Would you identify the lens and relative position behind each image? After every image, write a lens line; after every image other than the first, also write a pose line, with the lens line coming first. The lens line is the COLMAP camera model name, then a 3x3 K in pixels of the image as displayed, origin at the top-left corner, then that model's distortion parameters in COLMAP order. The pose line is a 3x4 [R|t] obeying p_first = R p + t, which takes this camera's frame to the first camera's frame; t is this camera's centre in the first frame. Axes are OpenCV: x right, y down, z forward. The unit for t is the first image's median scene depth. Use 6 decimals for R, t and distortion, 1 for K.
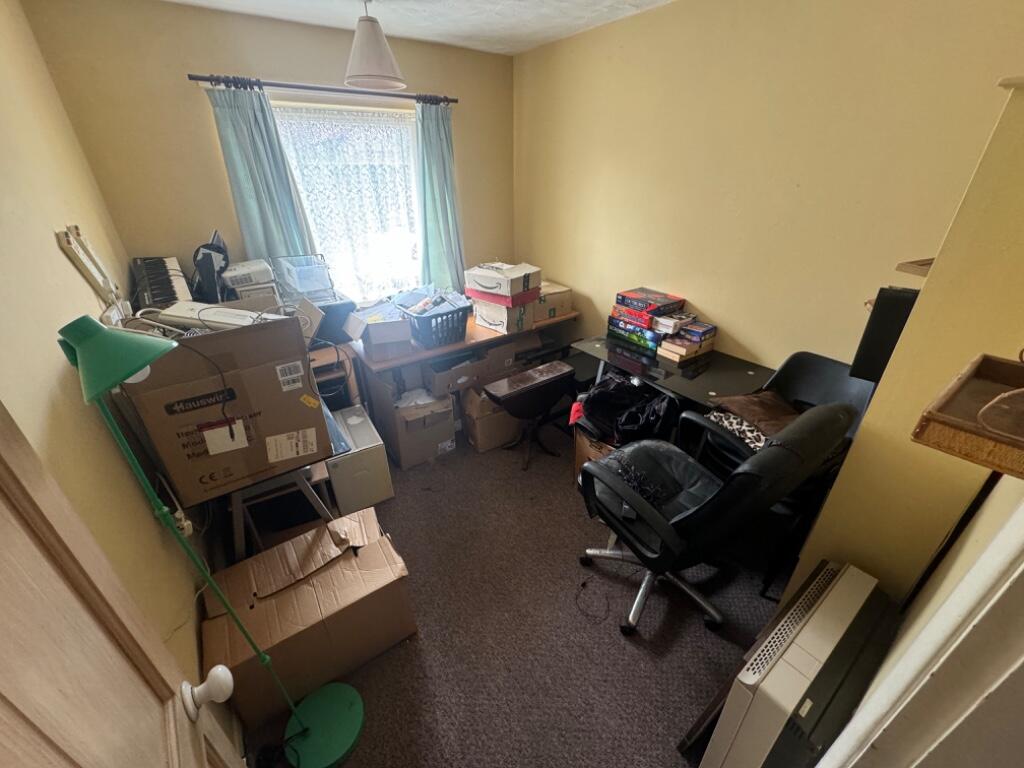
lens RADIAL K [[407.9, 0, 513.0], [0, 407.9, 382.2], [0, 0, 1]] dist [-0.004698, 0.000173]
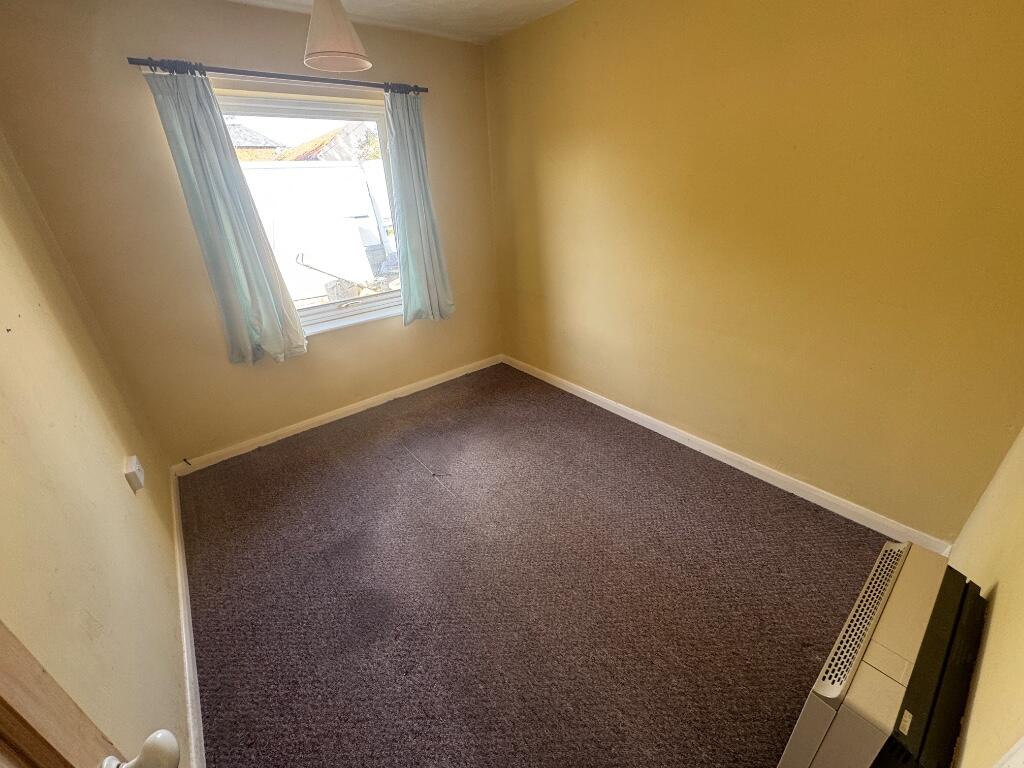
lens RADIAL K [[407.9, 0, 513.9], [0, 407.9, 382.8], [0, 0, 1]] dist [-0.004698, 0.000173]
pose [[0.997463, -0.059754, 0.038682, -0.023583], [0.061010, 0.997620, -0.032140, 0.060720], [-0.036669, 0.034419, 0.998735, 0.111687]]
